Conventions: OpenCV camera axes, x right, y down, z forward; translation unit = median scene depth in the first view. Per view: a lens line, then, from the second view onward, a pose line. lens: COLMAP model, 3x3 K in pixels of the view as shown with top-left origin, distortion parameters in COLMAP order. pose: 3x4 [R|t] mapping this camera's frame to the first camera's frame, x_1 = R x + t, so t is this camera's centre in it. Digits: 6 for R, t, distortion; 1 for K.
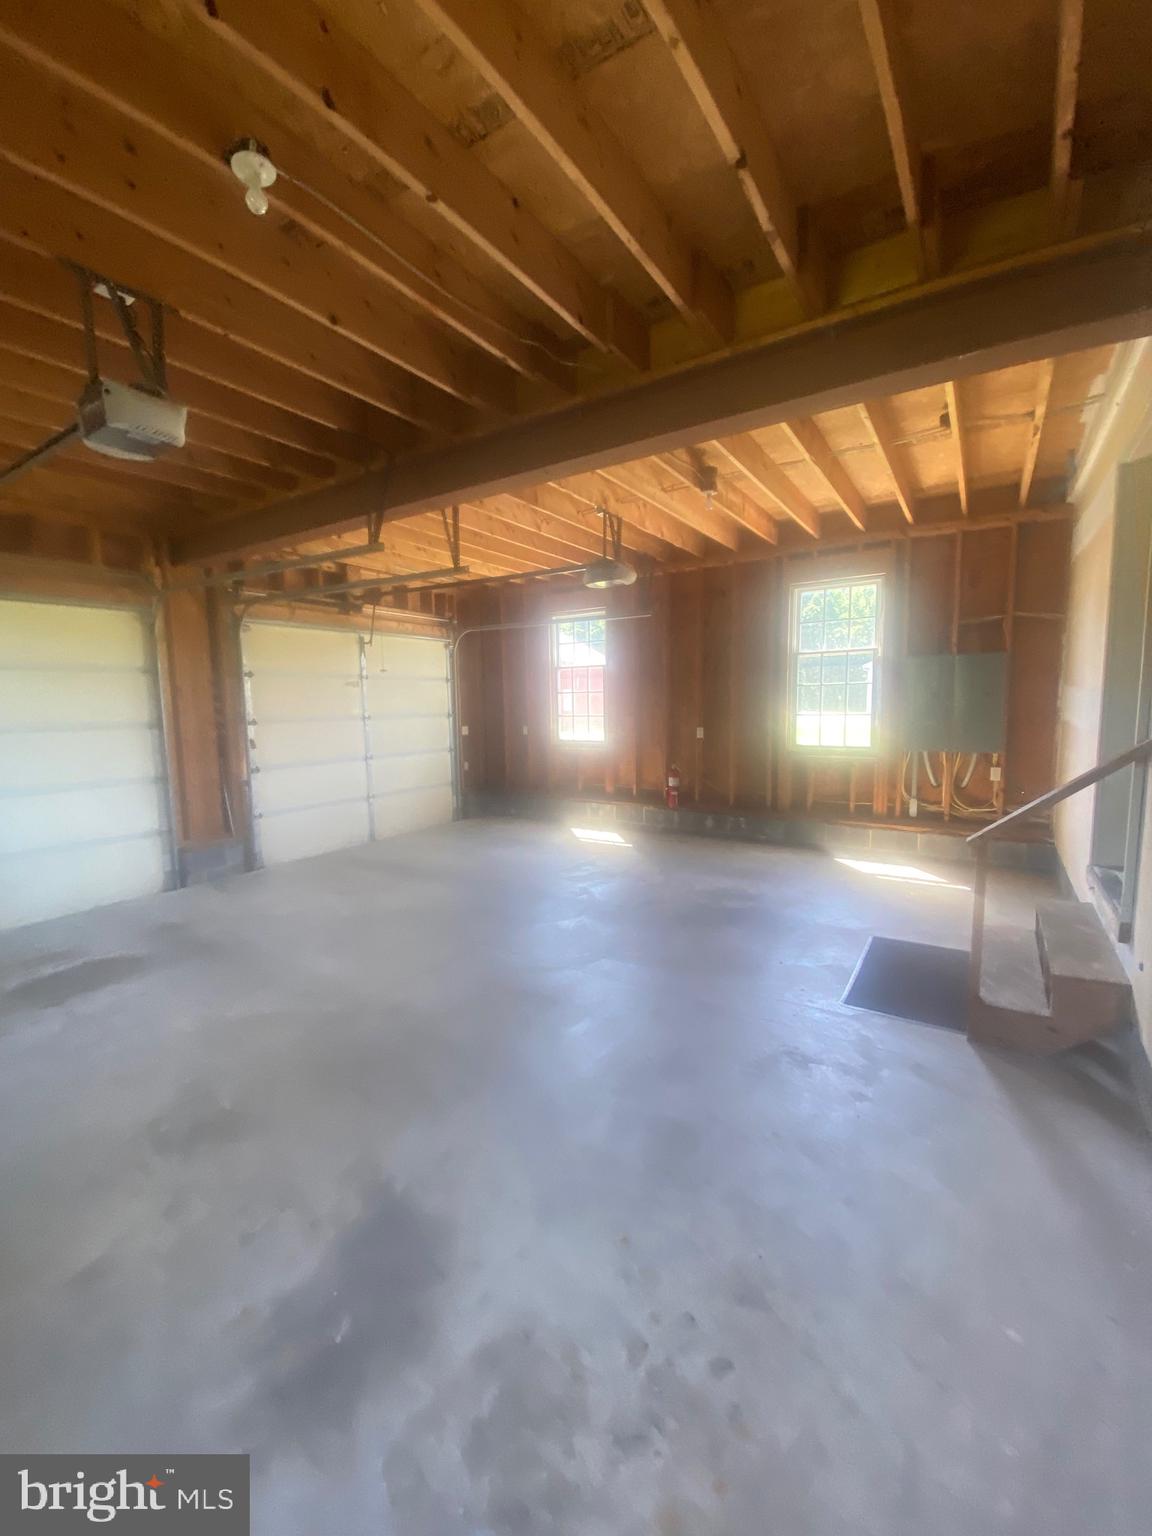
lens RADIAL K [[622.0, 0, 576.0], [0, 622.0, 768.0], [0, 0, 1]] dist [0.030328, -0.026747]
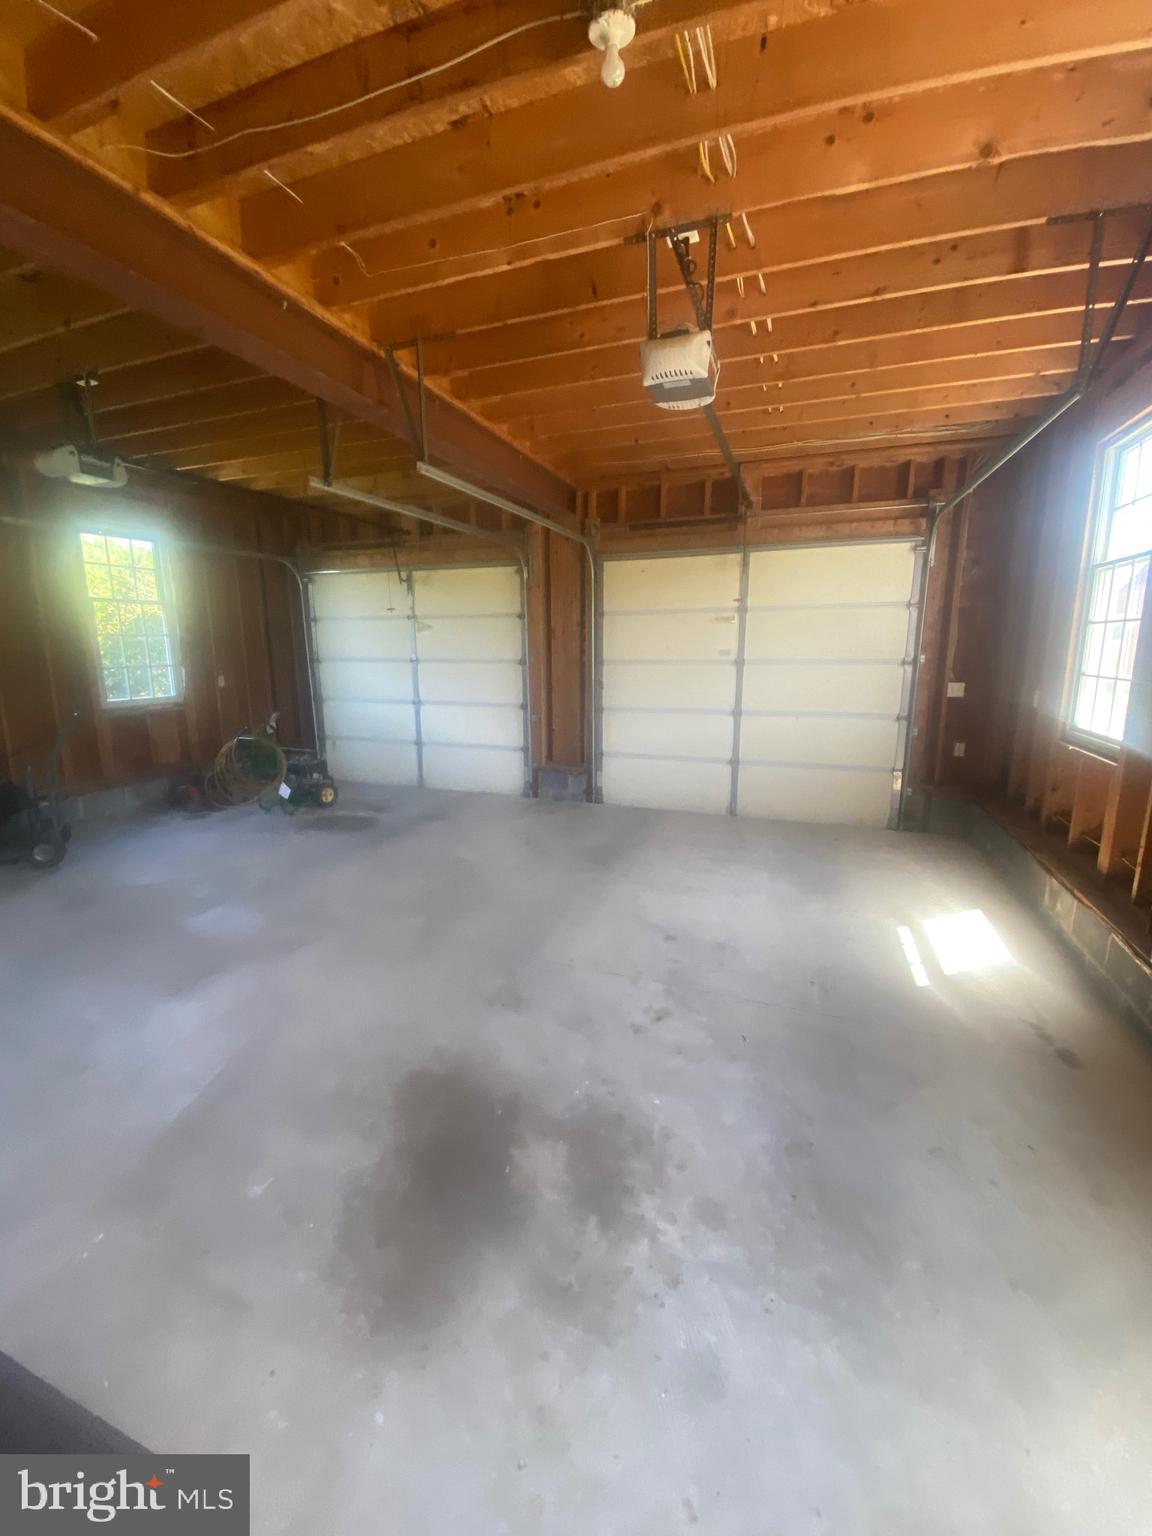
lens RADIAL K [[622.0, 0, 576.0], [0, 622.0, 768.0], [0, 0, 1]] dist [0.030328, -0.026747]
pose [[0.211152, 0.200829, -0.956599, 0.482105], [-0.102899, 0.977794, 0.182566, -0.085770], [0.972022, 0.059884, 0.227128, 0.745568]]
